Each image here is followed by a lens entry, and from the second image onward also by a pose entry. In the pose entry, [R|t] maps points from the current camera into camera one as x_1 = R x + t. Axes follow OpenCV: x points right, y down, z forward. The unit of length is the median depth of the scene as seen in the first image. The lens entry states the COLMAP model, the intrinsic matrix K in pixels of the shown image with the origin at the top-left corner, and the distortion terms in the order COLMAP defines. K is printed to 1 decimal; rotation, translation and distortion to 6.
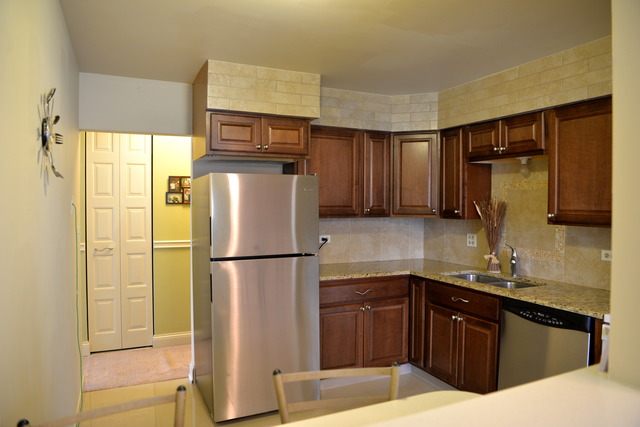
lens RADIAL K [[453.9, 0, 320.4], [0, 453.9, 214.4], [0, 0, 1]] dist [-0.080533, 0.001603]
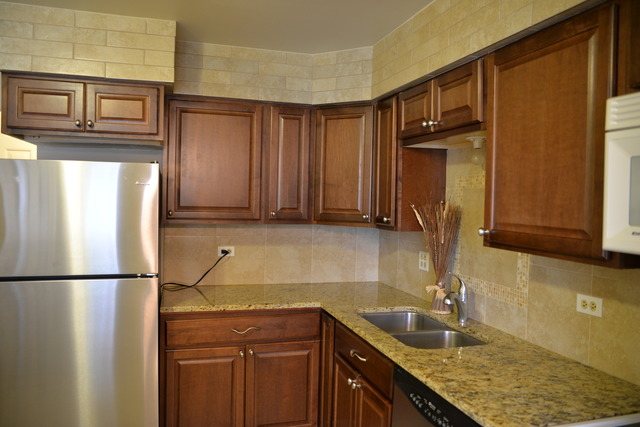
lens RADIAL K [[498.6, 0, 318.8], [0, 498.6, 212.9], [0, 0, 1]] dist [-0.060132, 0.014610]
pose [[0.989563, 0.023004, -0.142253, 0.314575], [-0.023063, 0.999733, 0.001235, -0.014677], [0.142244, 0.002059, 0.989830, 0.249865]]
